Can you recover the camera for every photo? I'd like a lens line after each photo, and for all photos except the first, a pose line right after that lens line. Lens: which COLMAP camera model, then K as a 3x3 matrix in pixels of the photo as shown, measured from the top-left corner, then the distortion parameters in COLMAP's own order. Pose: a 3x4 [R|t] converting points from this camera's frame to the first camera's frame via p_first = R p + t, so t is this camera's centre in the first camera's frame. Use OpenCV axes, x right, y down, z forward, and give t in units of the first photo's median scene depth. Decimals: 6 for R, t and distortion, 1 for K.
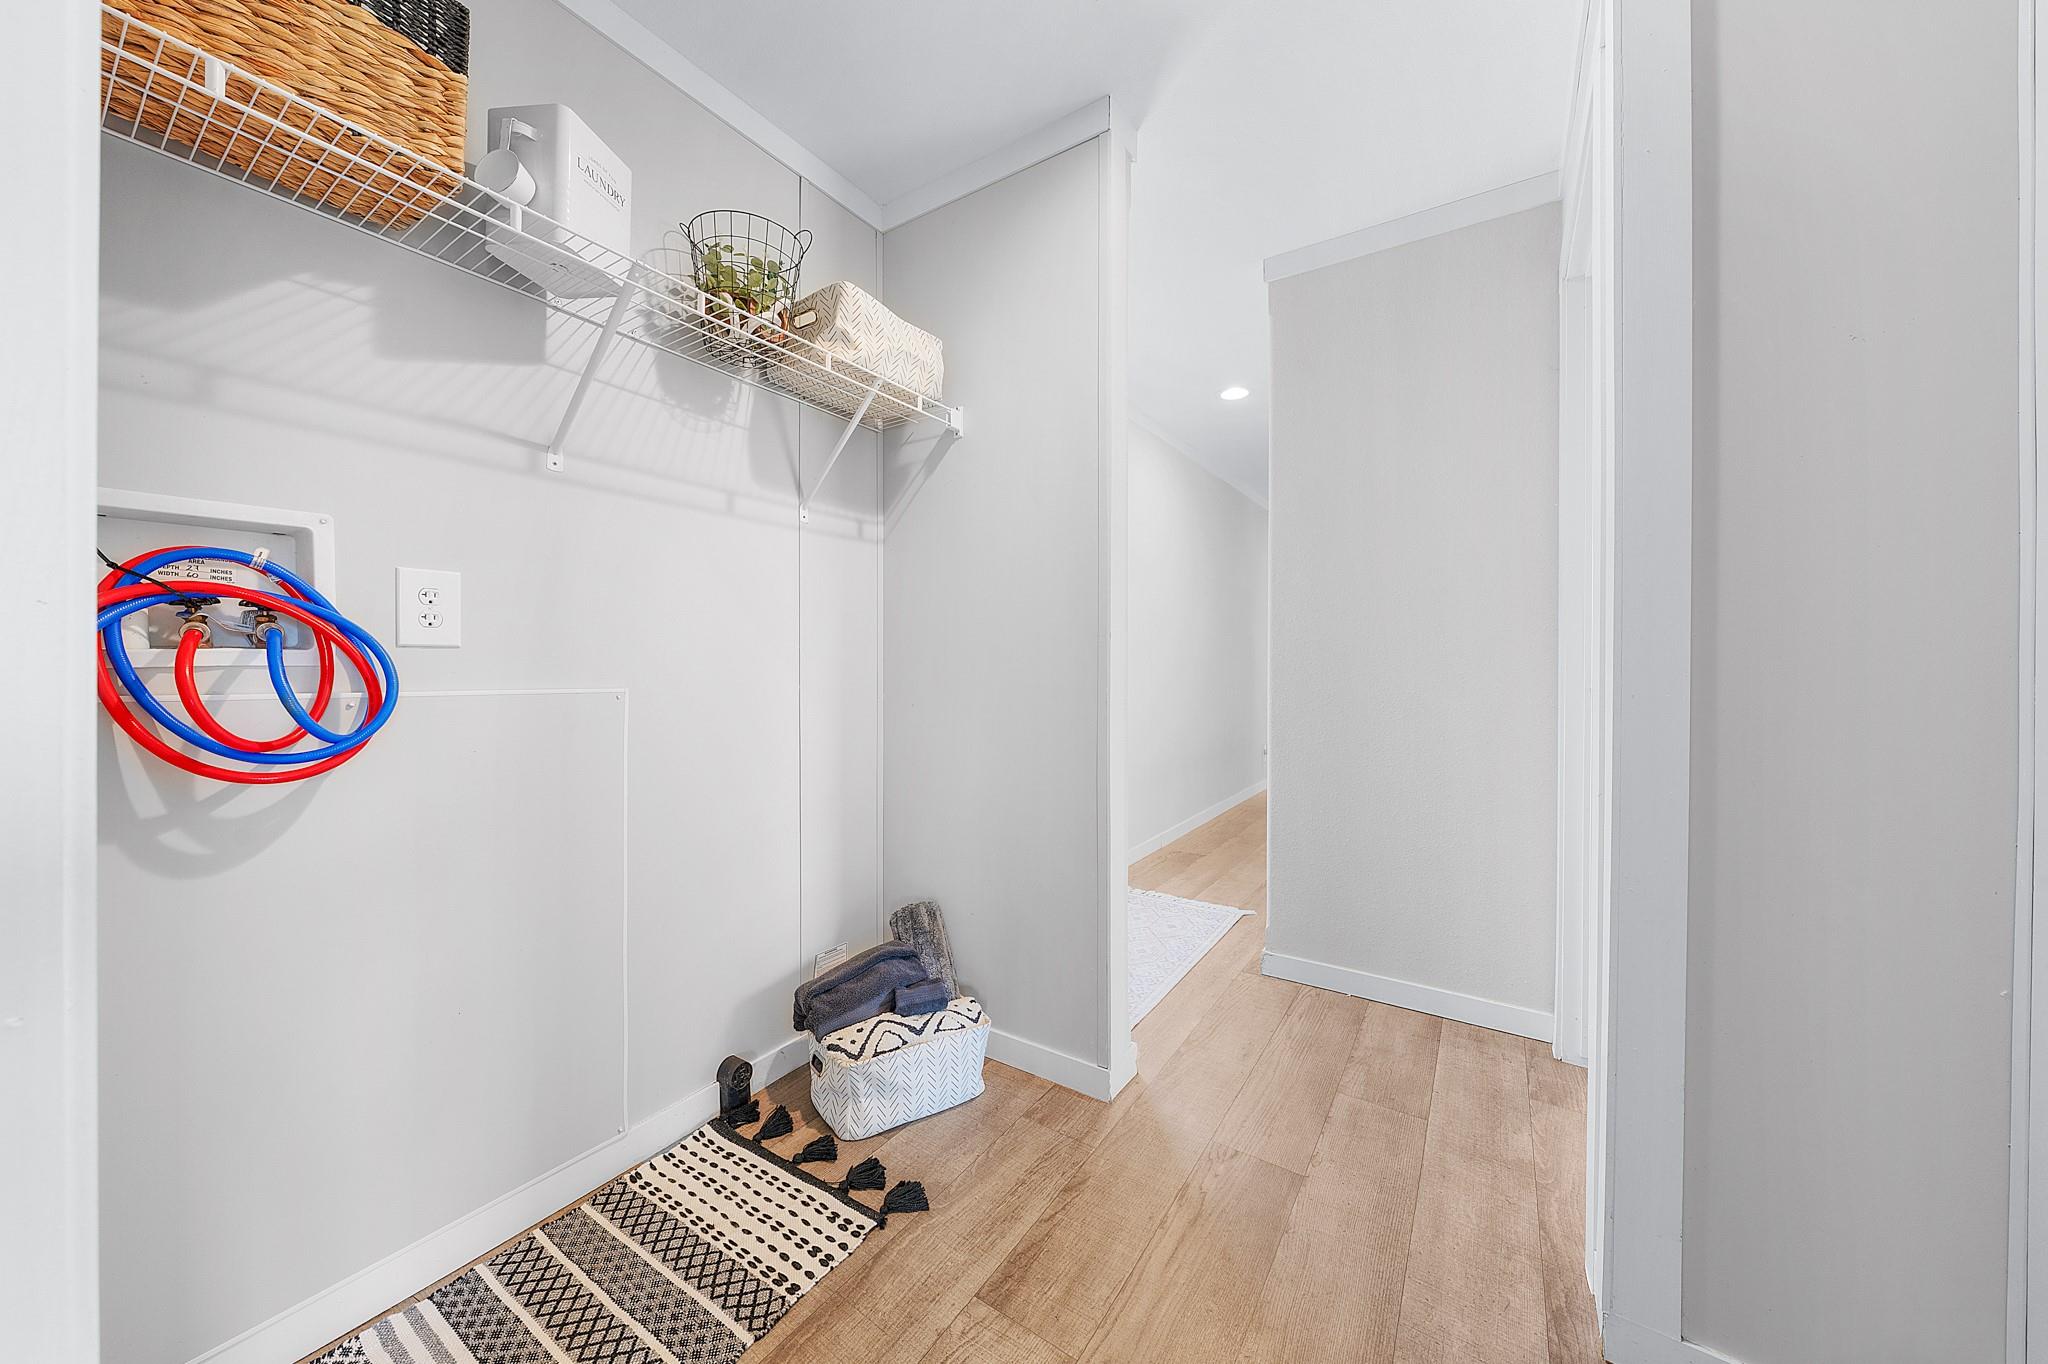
lens RADIAL K [[705.2, 0, 1022.2], [0, 705.2, 670.5], [0, 0, 1]] dist [-0.003946, 0.000202]
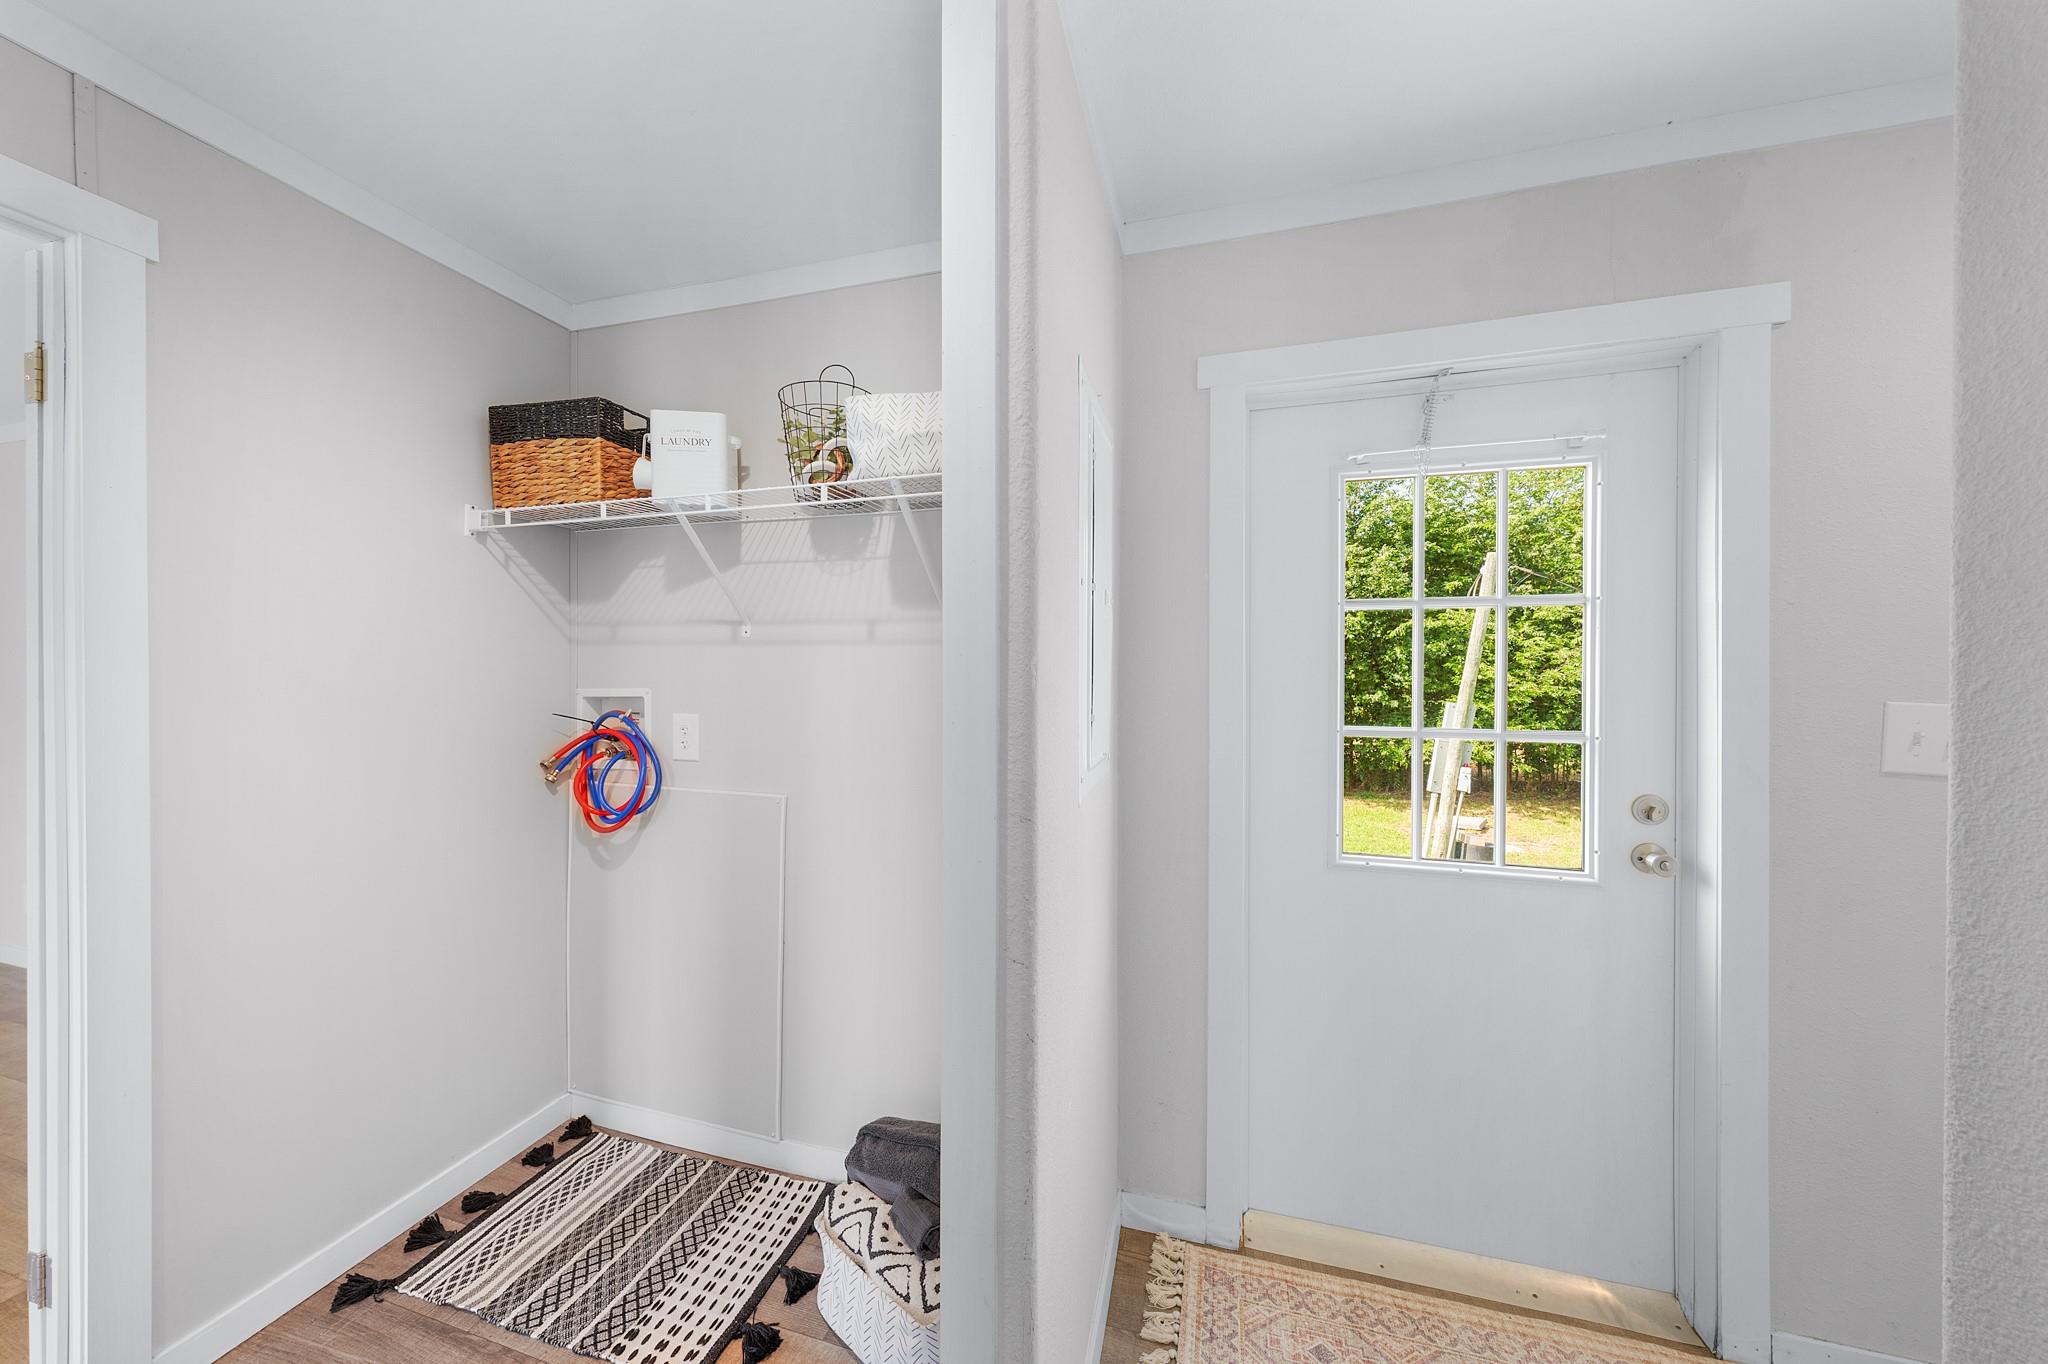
lens RADIAL K [[705.2, 0, 1029.4], [0, 705.2, 671.2], [0, 0, 1]] dist [-0.003946, 0.000202]
pose [[0.295180, 0.004984, -0.955429, 0.867883], [-0.008877, 0.999958, 0.002474, -0.227192], [0.955401, 0.007751, 0.295211, 1.143048]]
